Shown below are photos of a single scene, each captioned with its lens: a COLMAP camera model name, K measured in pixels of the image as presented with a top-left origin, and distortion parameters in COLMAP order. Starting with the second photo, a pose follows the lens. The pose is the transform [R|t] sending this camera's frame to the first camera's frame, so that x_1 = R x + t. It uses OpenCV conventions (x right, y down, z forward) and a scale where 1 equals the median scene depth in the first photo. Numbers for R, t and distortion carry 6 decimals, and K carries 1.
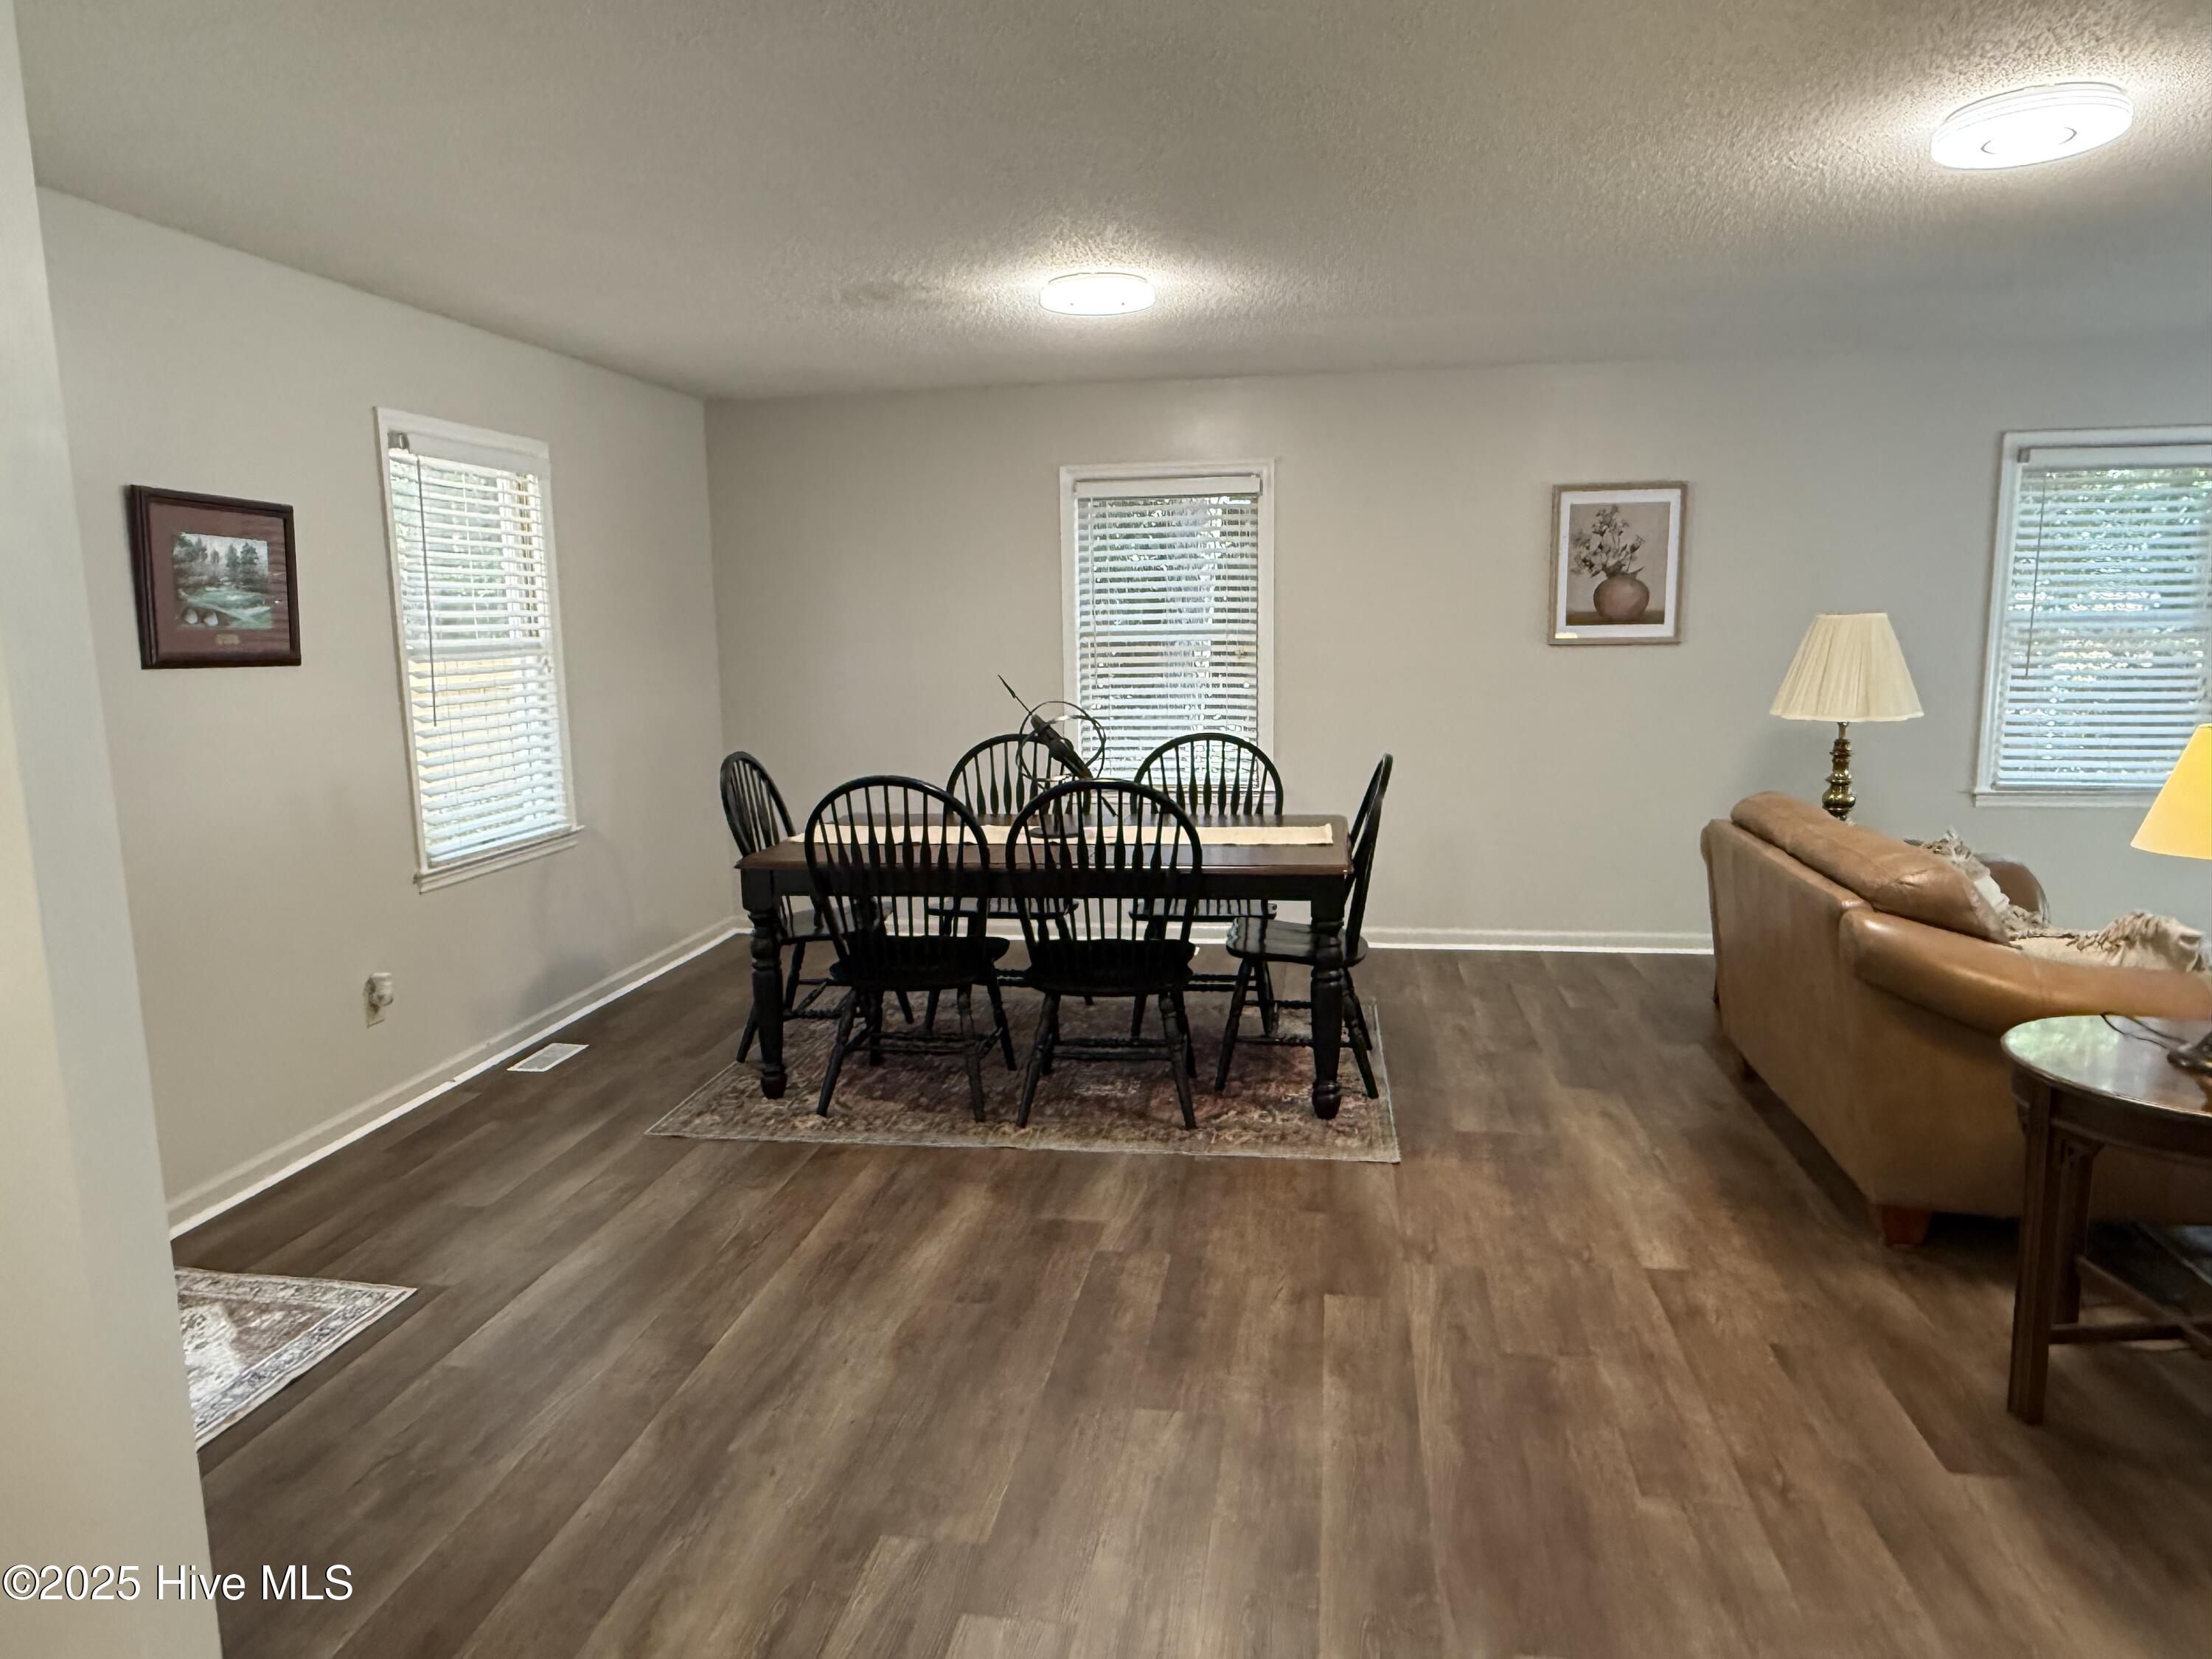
lens RADIAL K [[1420.2, 0, 1106.0], [0, 1420.2, 829.5], [0, 0, 1]] dist [0.008177, 0.002430]
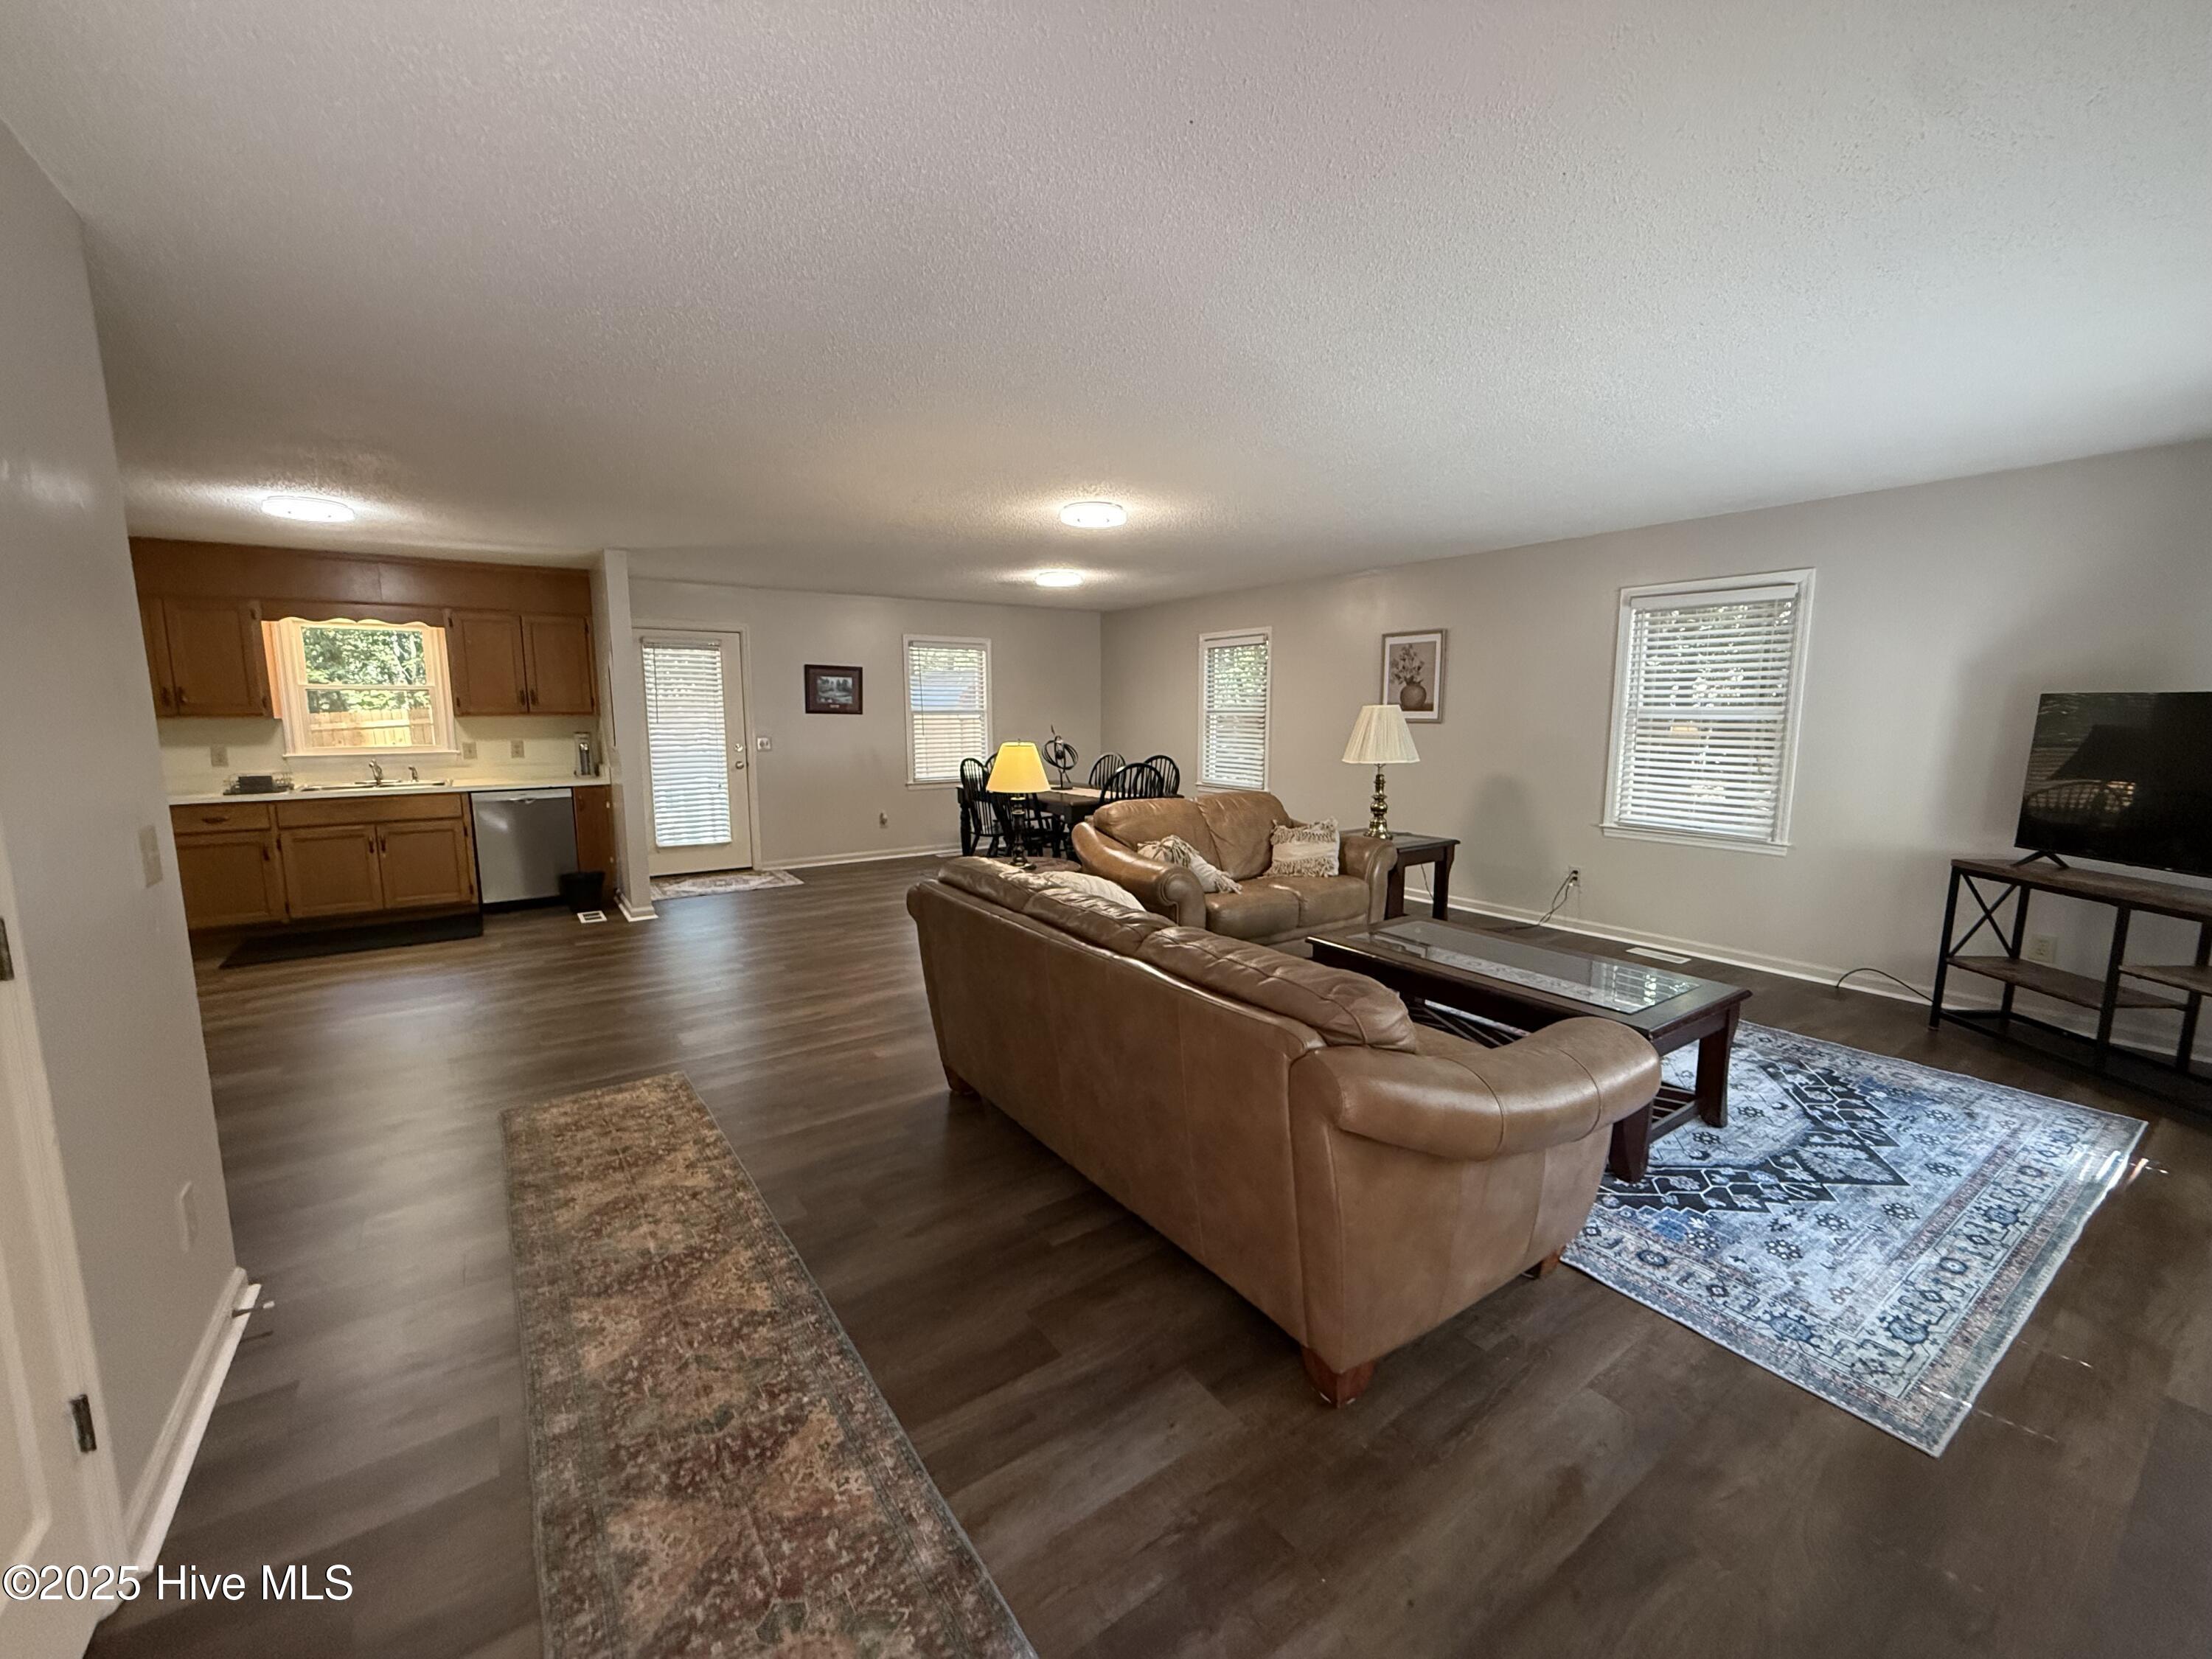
lens RADIAL K [[895.9, 0, 1106.0], [0, 895.9, 829.5], [0, 0, 1]] dist [-0.000097, -0.000025]
pose [[0.691638, 0.110687, -0.713712, 1.299095], [-0.118500, 0.992186, 0.039039, 0.004323], [0.712457, 0.057574, 0.699350, -0.053785]]
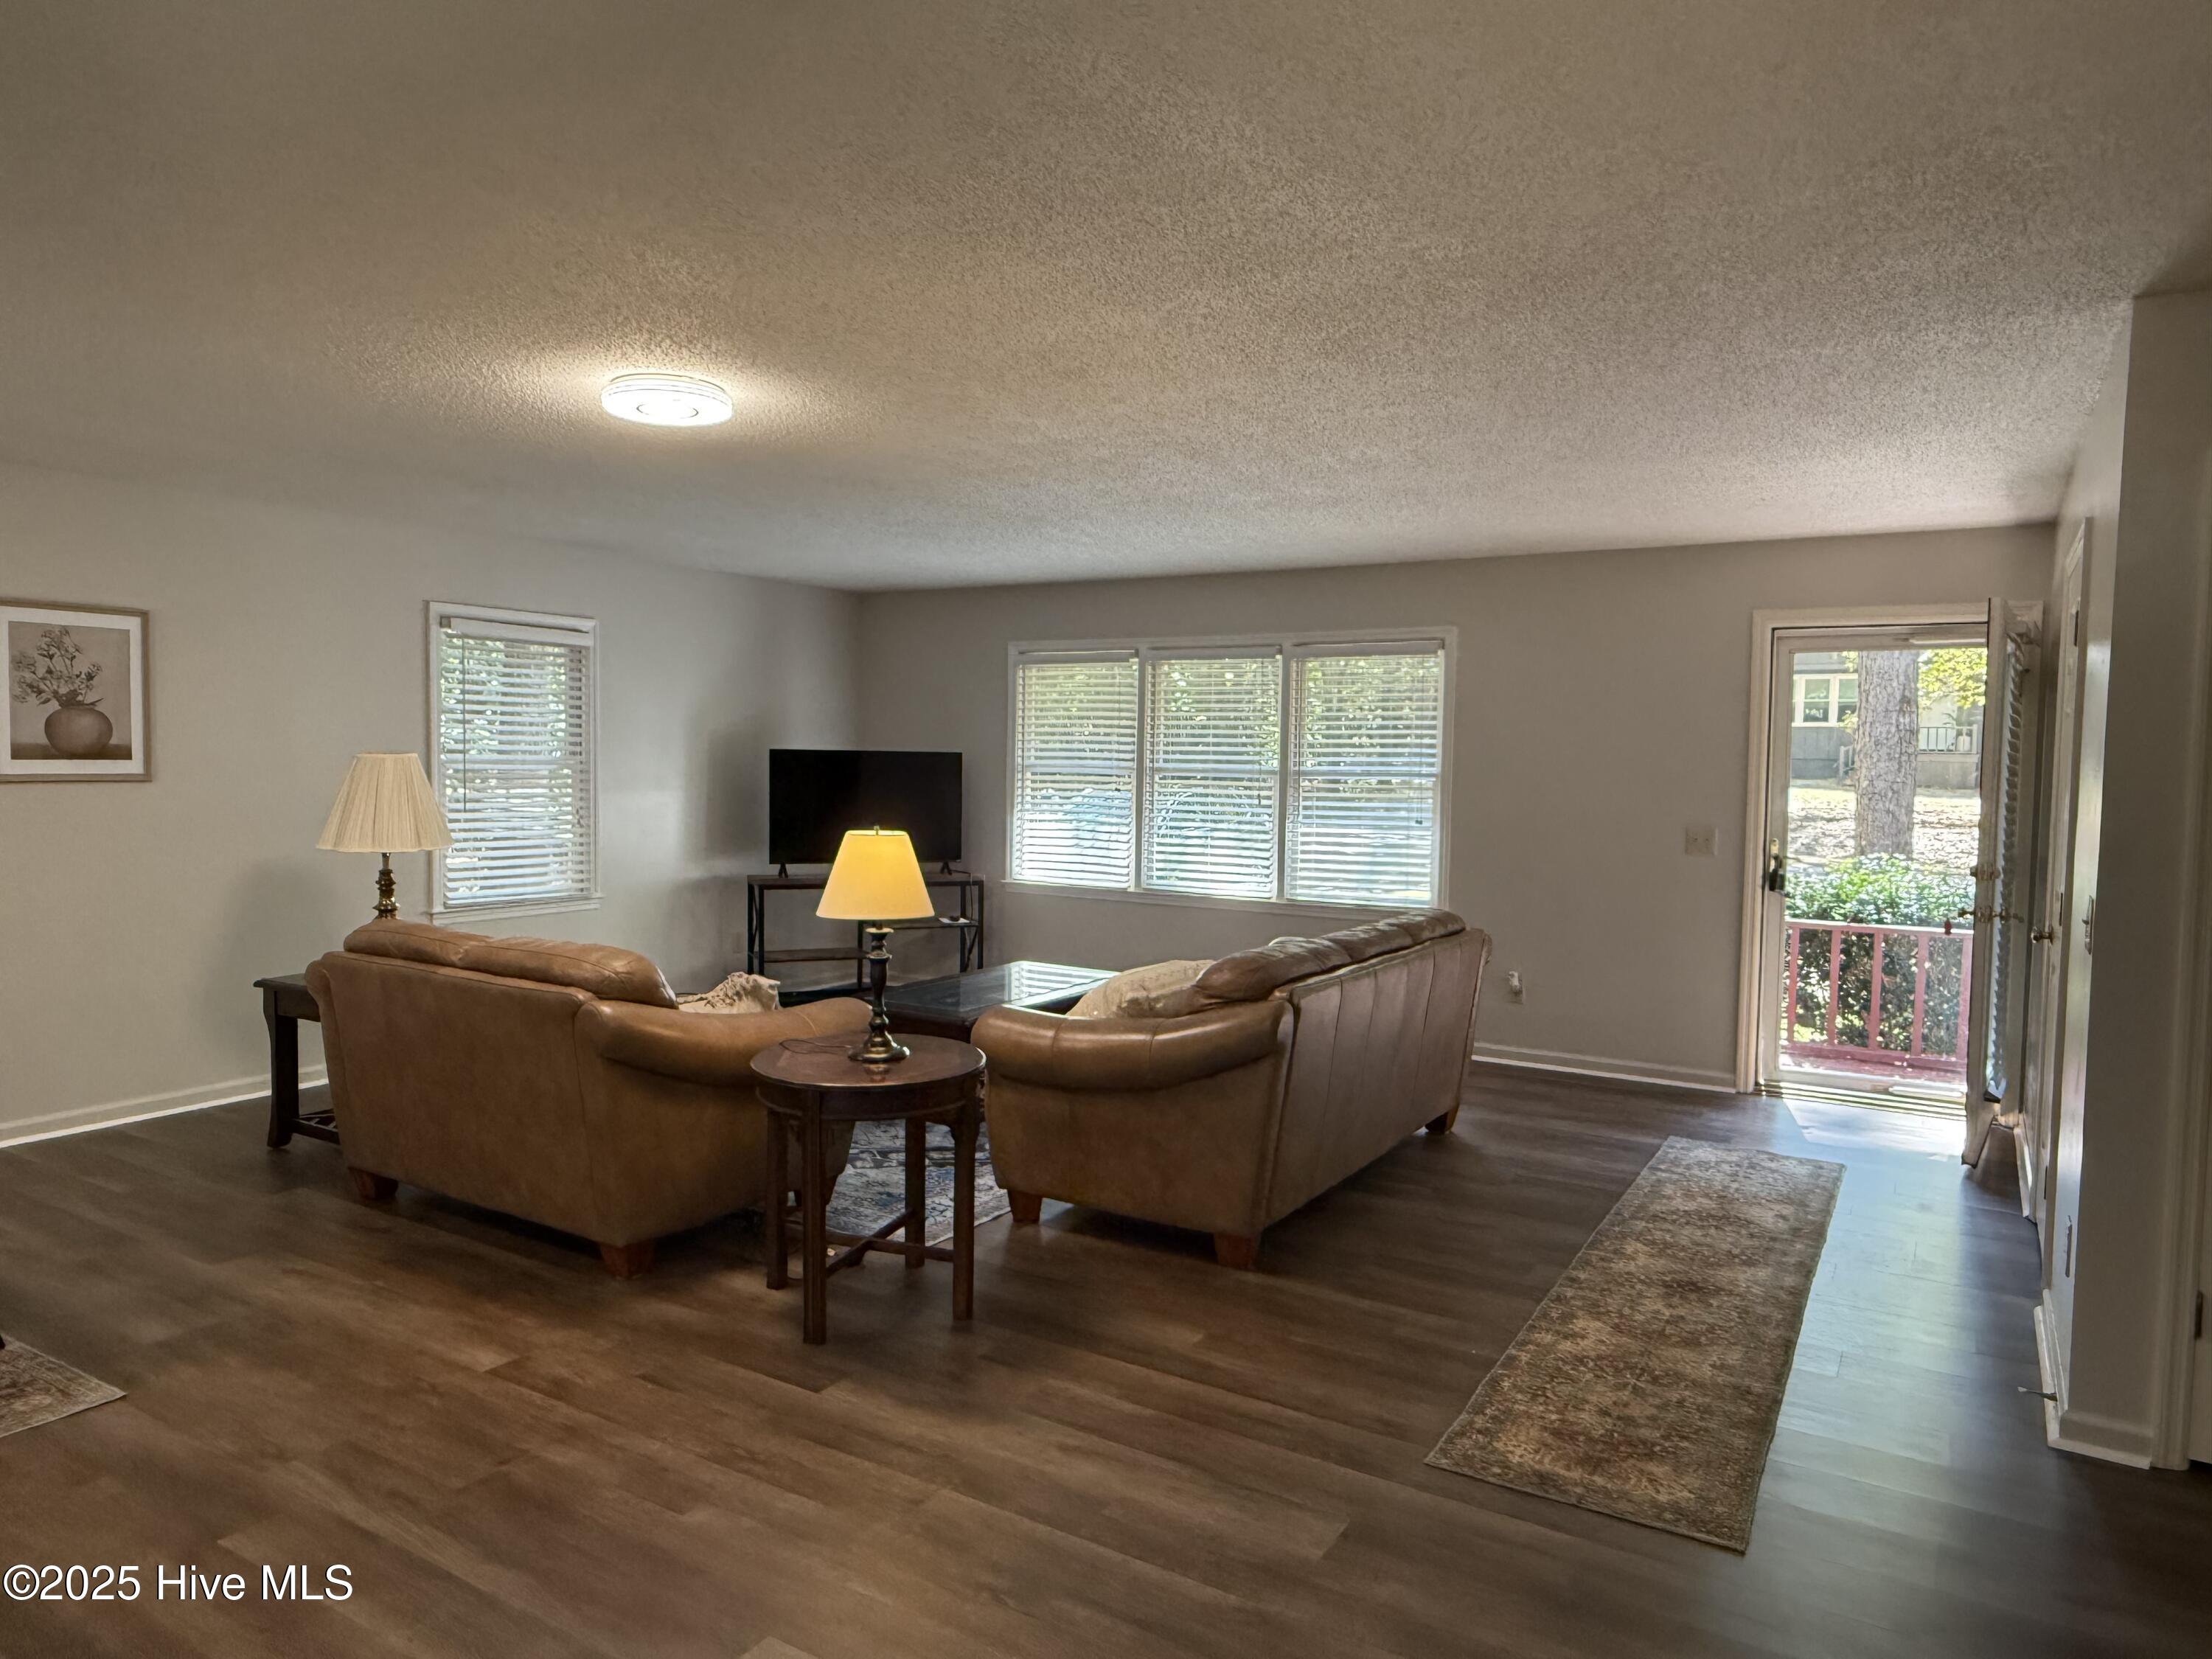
lens RADIAL K [[1405.7, 0, 1106.0], [0, 1405.7, 829.5], [0, 0, 1]] dist [0.001239, -0.001635]
pose [[0.382822, -0.029840, 0.923340, -0.297735], [0.121632, 0.992406, -0.018357, -0.008587], [-0.915780, 0.119335, 0.383544, 0.111143]]
